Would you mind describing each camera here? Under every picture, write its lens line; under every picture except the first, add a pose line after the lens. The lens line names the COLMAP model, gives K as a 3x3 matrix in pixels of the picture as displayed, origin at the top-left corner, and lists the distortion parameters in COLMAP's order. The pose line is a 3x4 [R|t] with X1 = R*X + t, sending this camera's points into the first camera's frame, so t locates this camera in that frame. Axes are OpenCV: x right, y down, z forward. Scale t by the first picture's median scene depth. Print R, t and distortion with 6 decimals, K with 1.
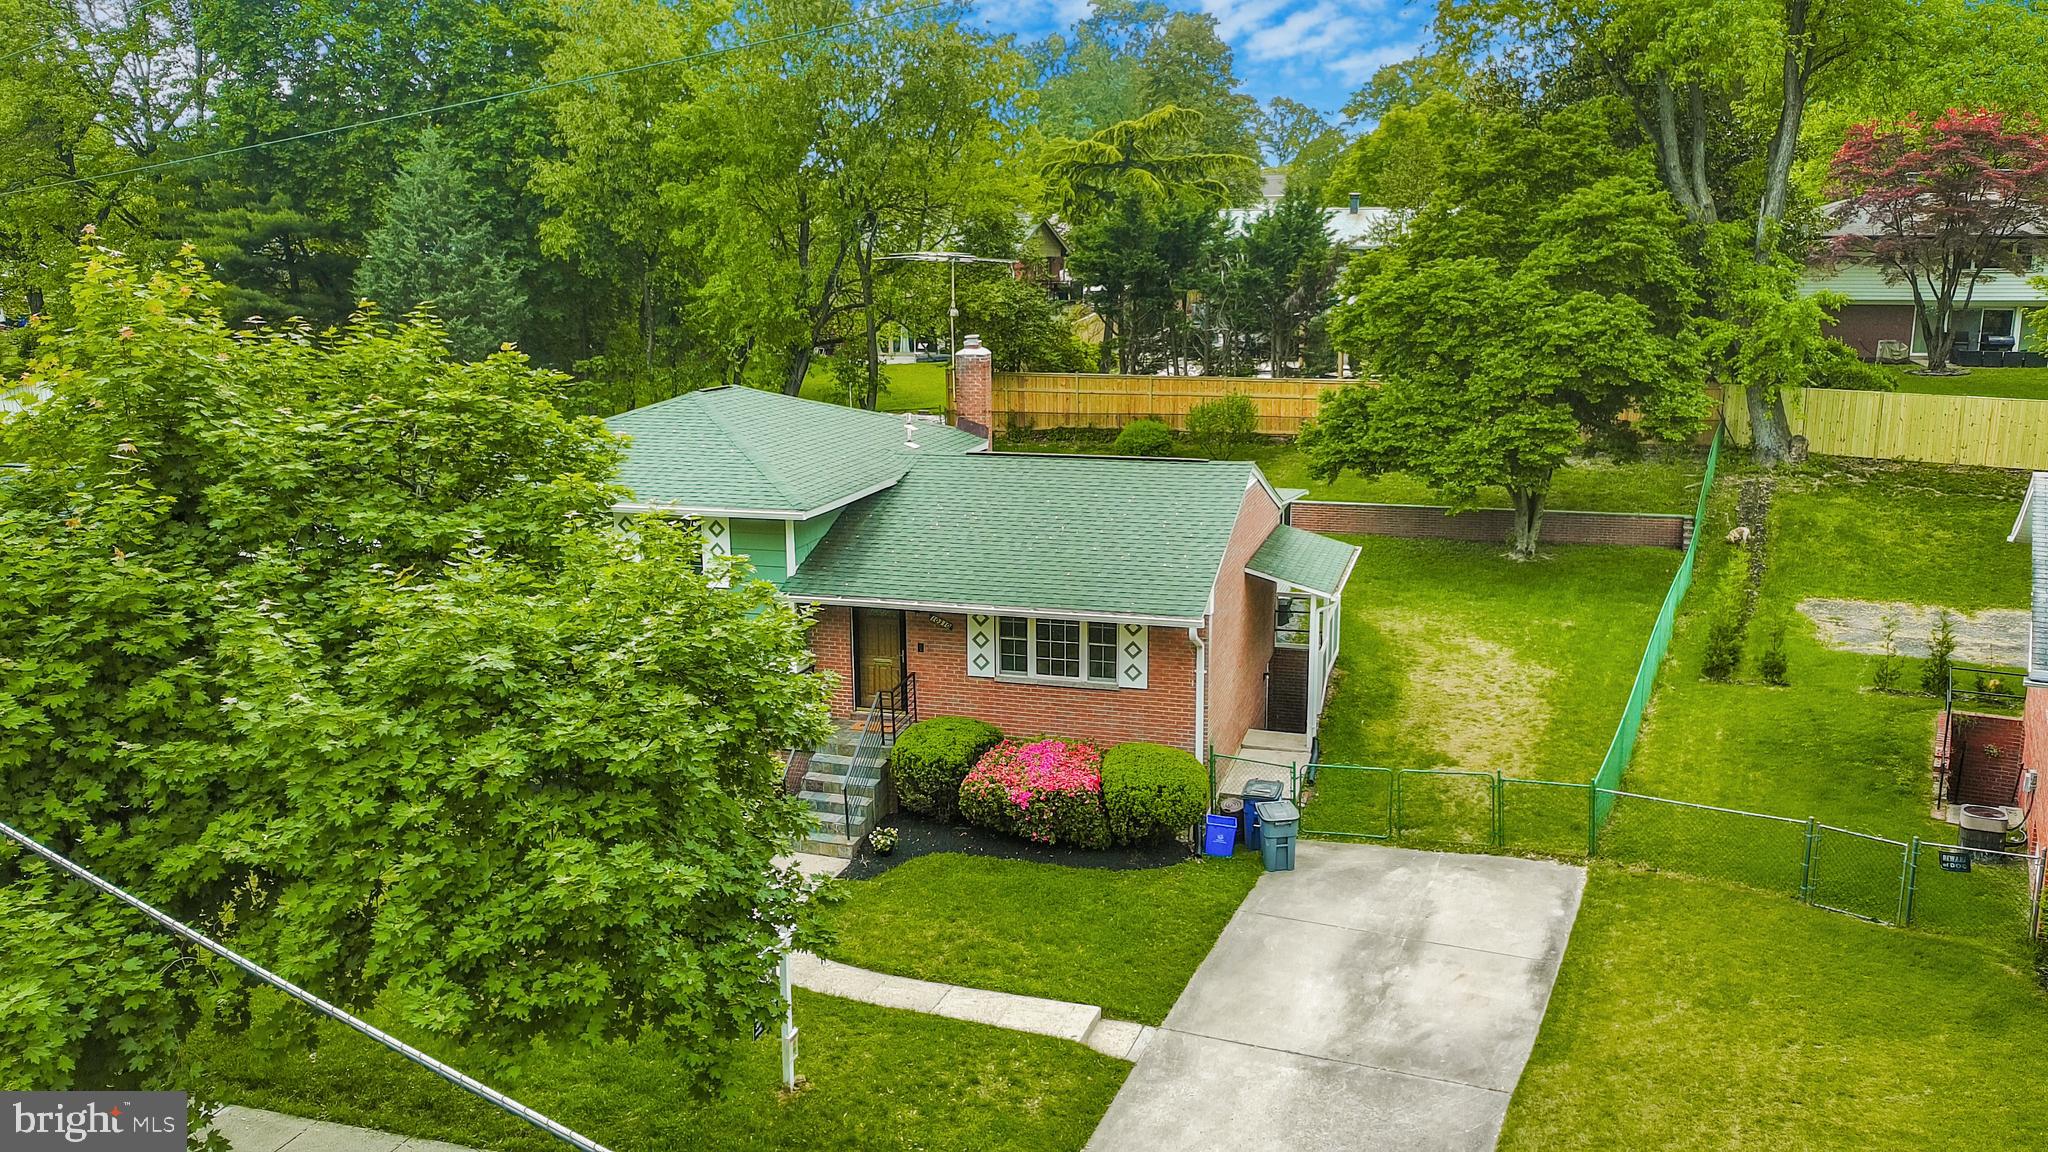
lens RADIAL K [[1593.0, 0, 1037.5], [0, 1593.0, 571.4], [0, 0, 1]] dist [0.071116, -0.085783]
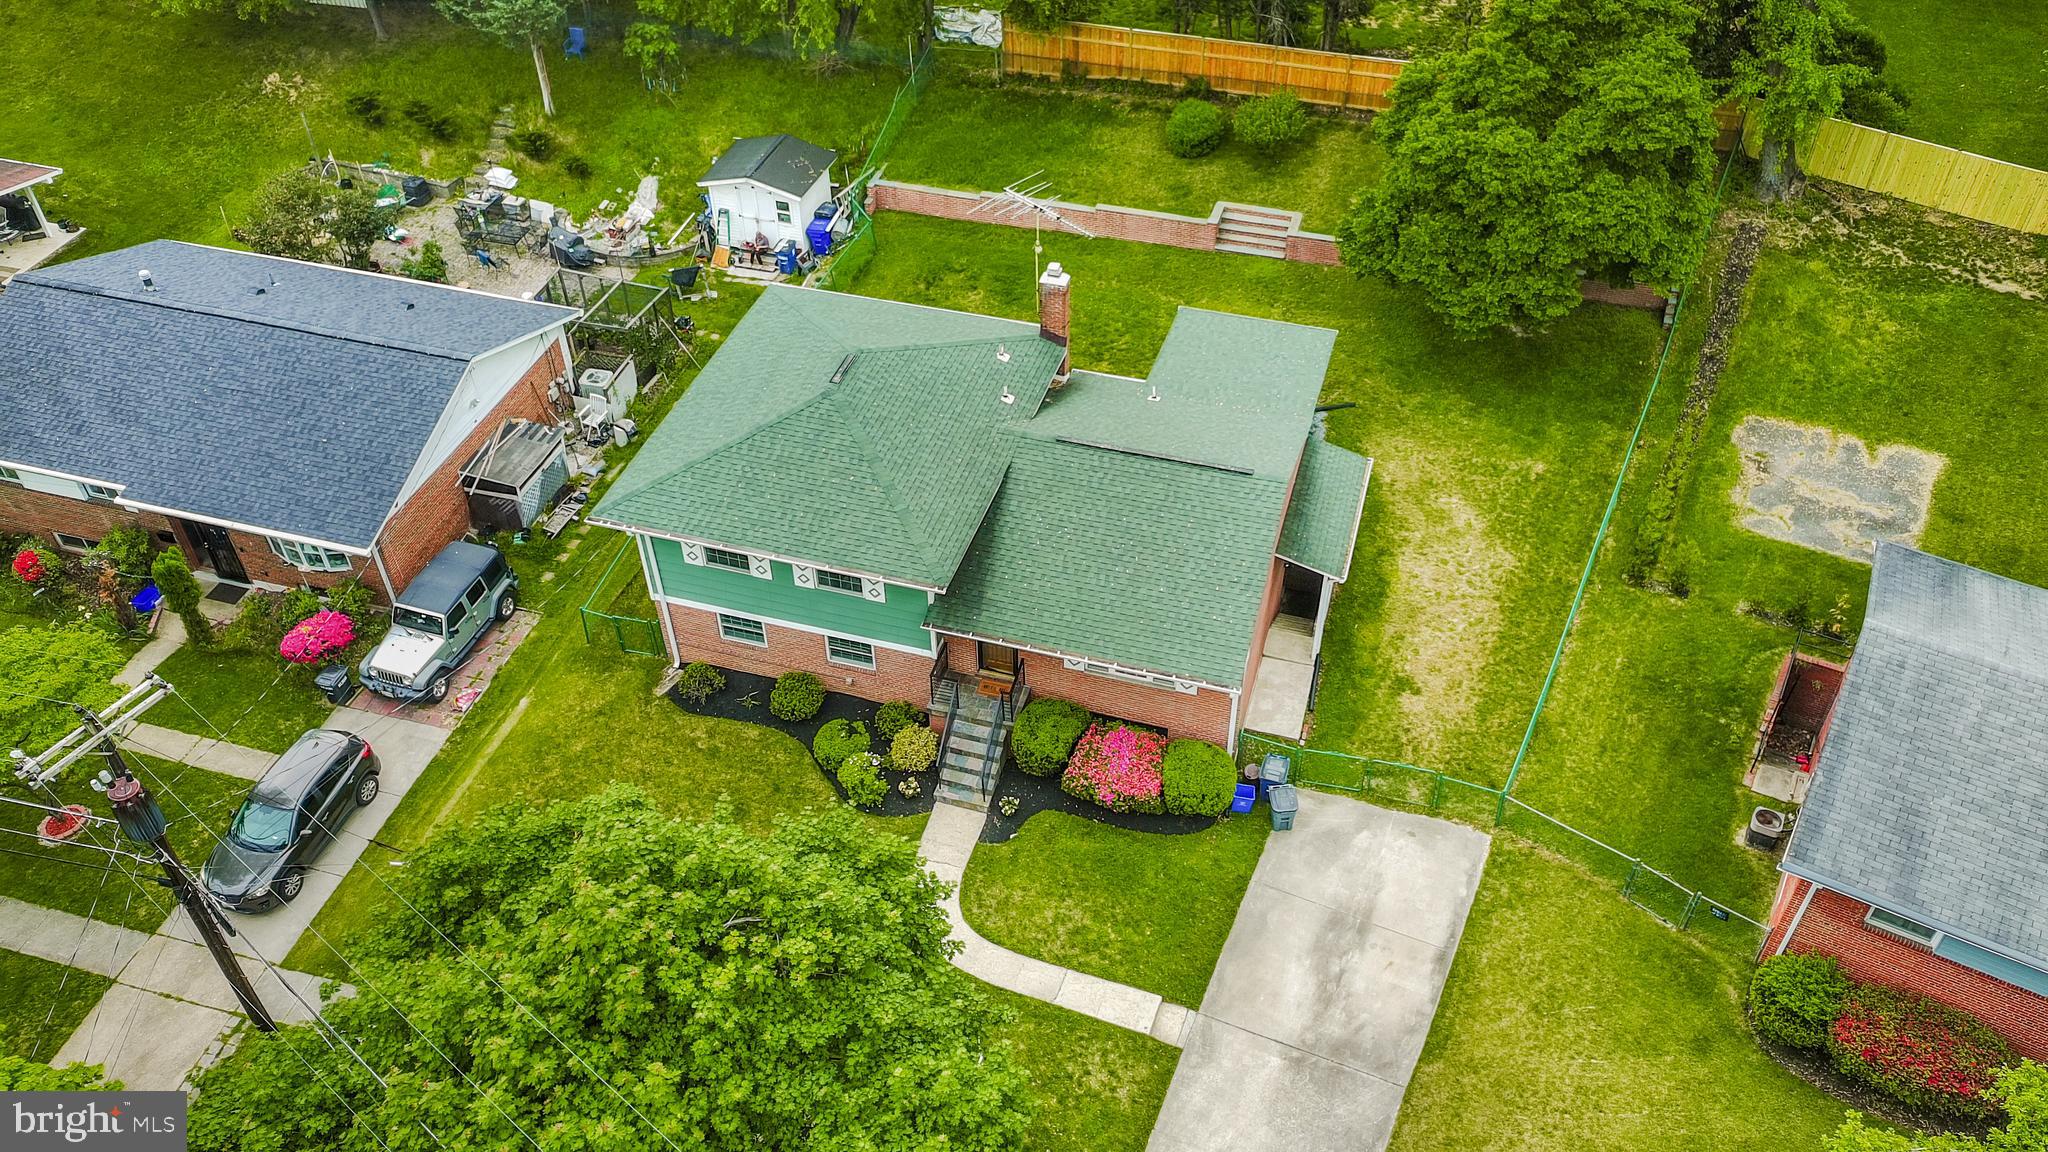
lens RADIAL K [[1583.1, 0, 1025.9], [0, 1583.1, 588.4], [0, 0, 1]] dist [0.066564, -0.090743]
pose [[0.999940, 0.003087, -0.010556, -0.063304], [0.002772, 0.858040, 0.513575, -0.700297], [0.010643, -0.513573, 0.857980, -0.126174]]
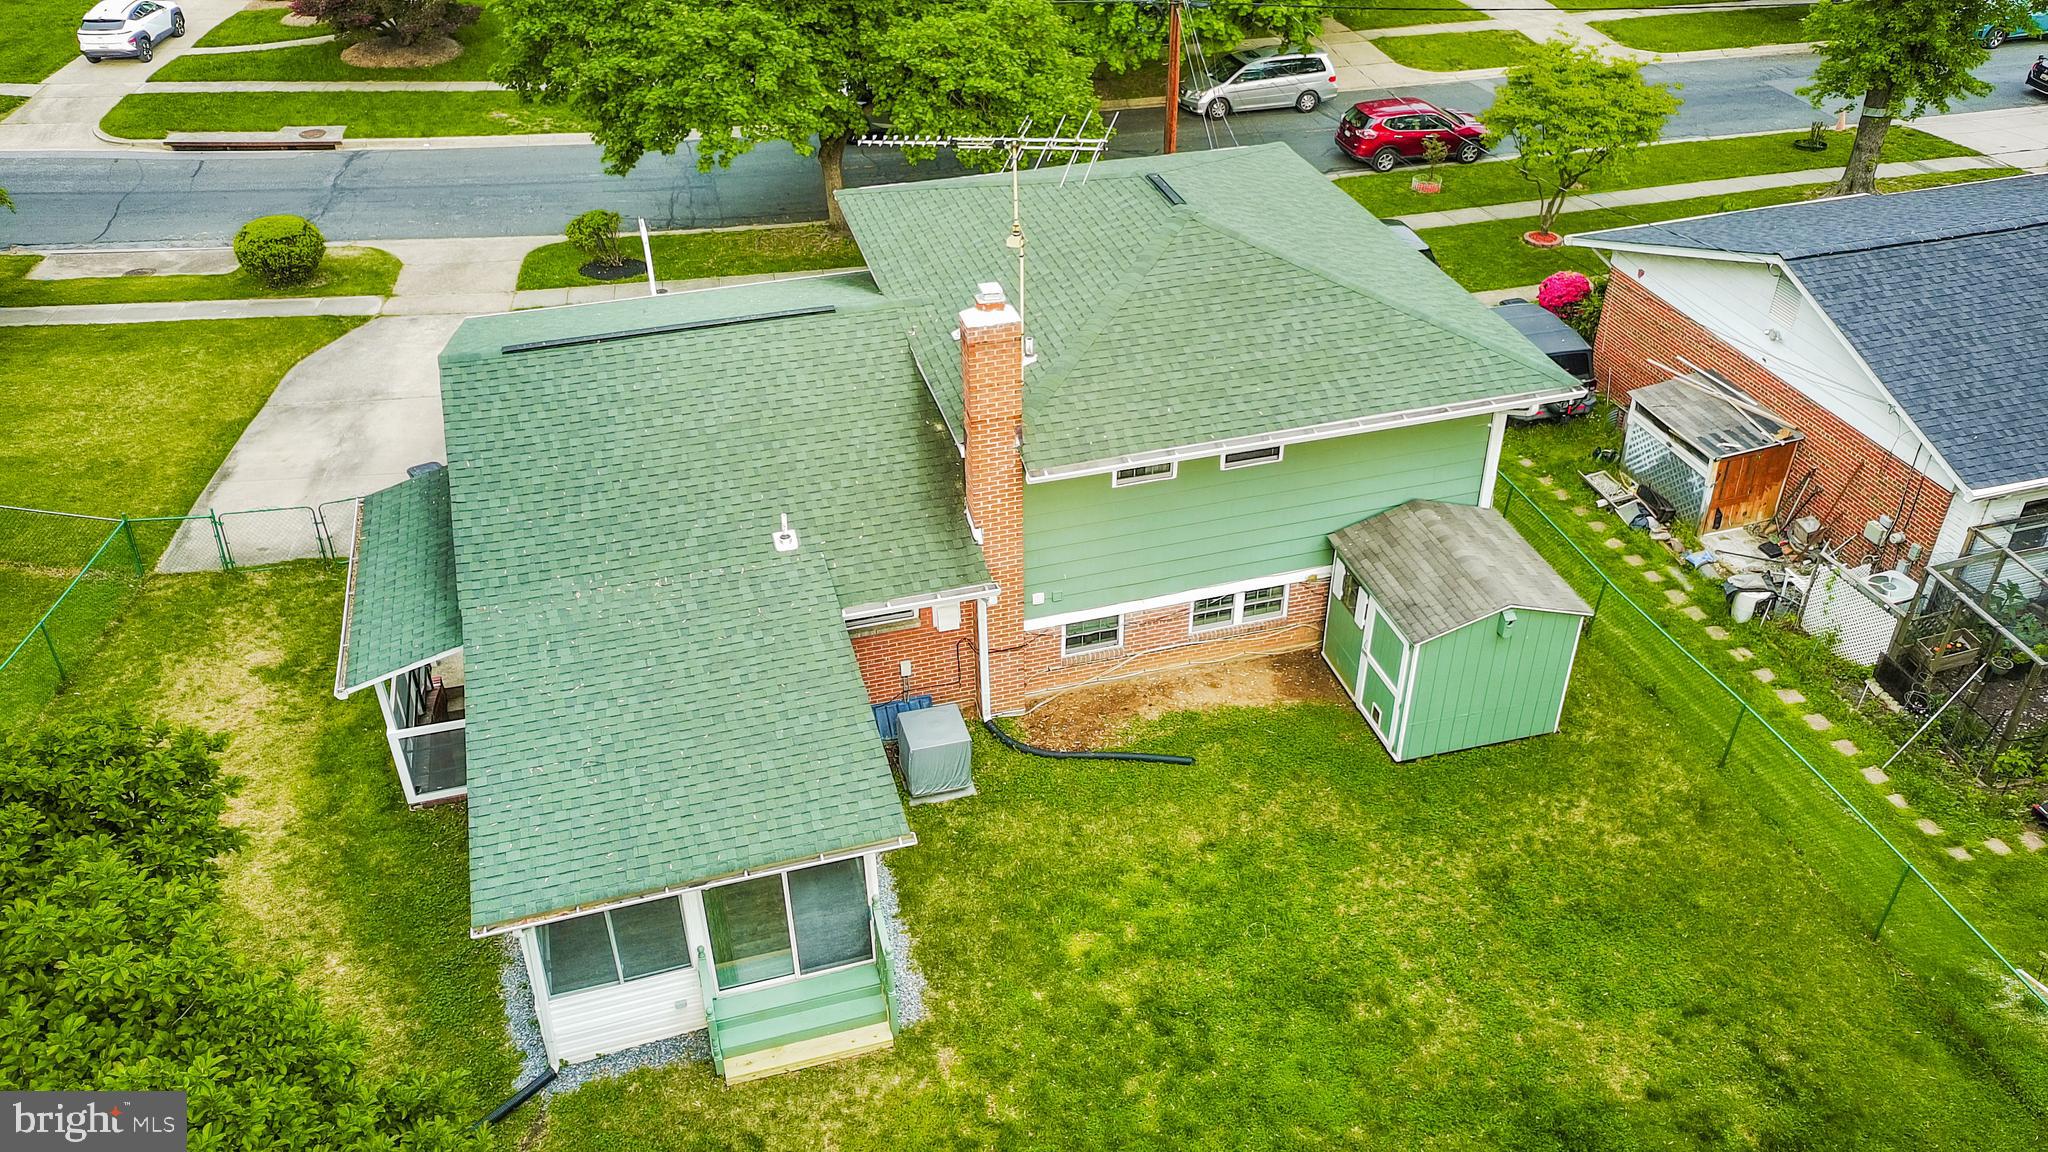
lens RADIAL K [[1524.7, 0, 1061.1], [0, 1524.7, 617.3], [0, 0, 1]] dist [0.064411, -0.081912]
pose [[-0.835736, 0.330844, -0.438278, 0.270365], [-0.103901, 0.688441, 0.717811, -0.587433], [0.539212, 0.645438, -0.540980, 1.798268]]
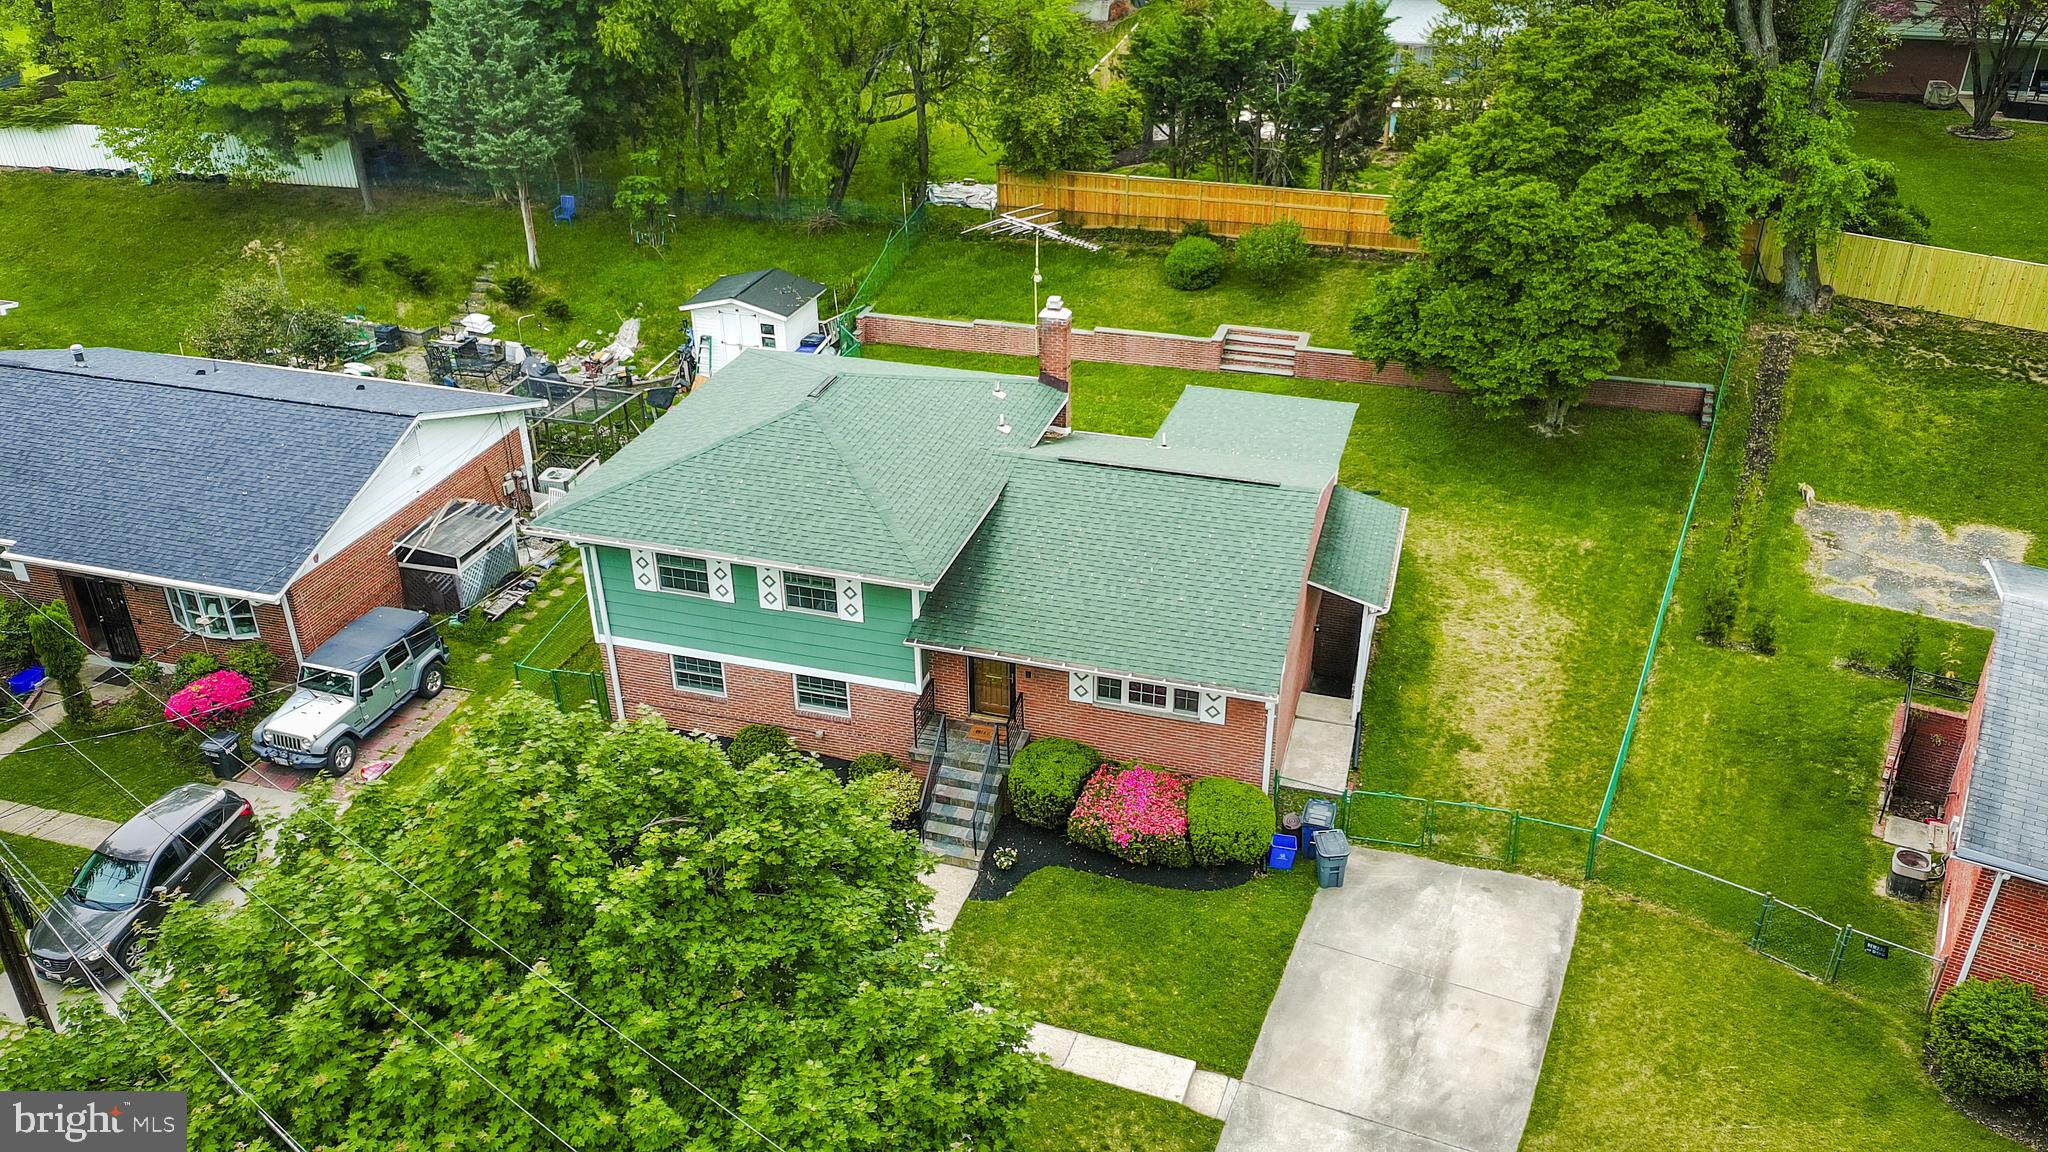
lens RADIAL K [[1584.4, 0, 1026.9], [0, 1584.4, 582.2], [0, 0, 1]] dist [0.075342, -0.109067]
pose [[0.999993, 0.002393, -0.002712, -0.073156], [-0.001458, 0.952957, 0.303103, -0.378036], [0.003310, -0.303097, 0.952954, -0.085318]]
